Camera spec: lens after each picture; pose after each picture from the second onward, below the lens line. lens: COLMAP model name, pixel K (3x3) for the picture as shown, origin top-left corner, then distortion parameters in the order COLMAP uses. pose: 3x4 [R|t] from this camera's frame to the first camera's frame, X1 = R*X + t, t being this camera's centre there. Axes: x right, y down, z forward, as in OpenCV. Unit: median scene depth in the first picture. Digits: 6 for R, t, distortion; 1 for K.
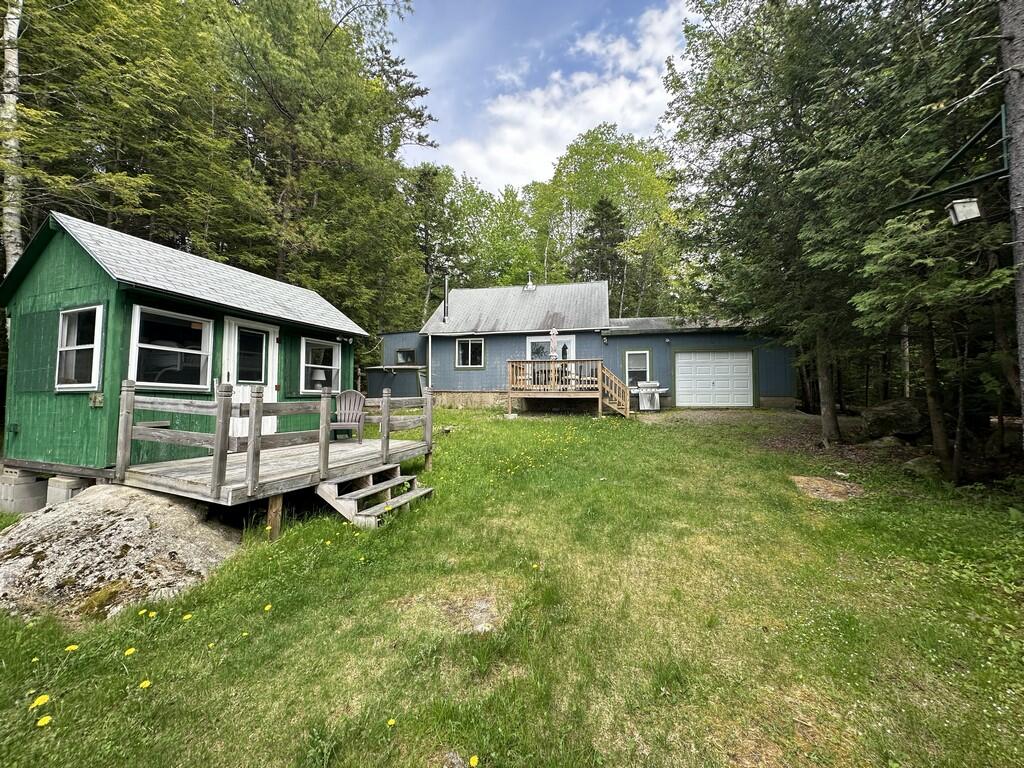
lens RADIAL K [[408.4, 0, 516.1], [0, 408.4, 364.2], [0, 0, 1]] dist [0.003855, -0.000476]
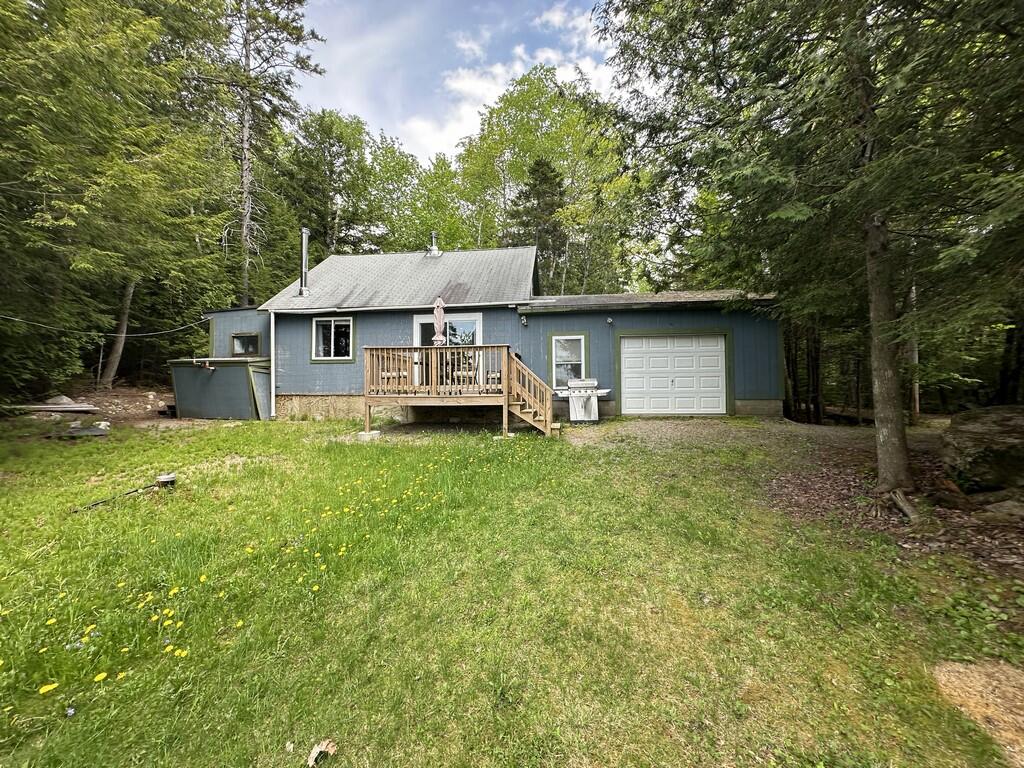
lens RADIAL K [[408.4, 0, 517.9], [0, 408.4, 359.2], [0, 0, 1]] dist [0.003855, -0.000476]
pose [[0.994271, 0.000674, 0.106883, 0.125409], [-0.000062, 0.999984, -0.005733, 0.011078], [-0.106885, 0.005694, 0.994255, 0.289502]]
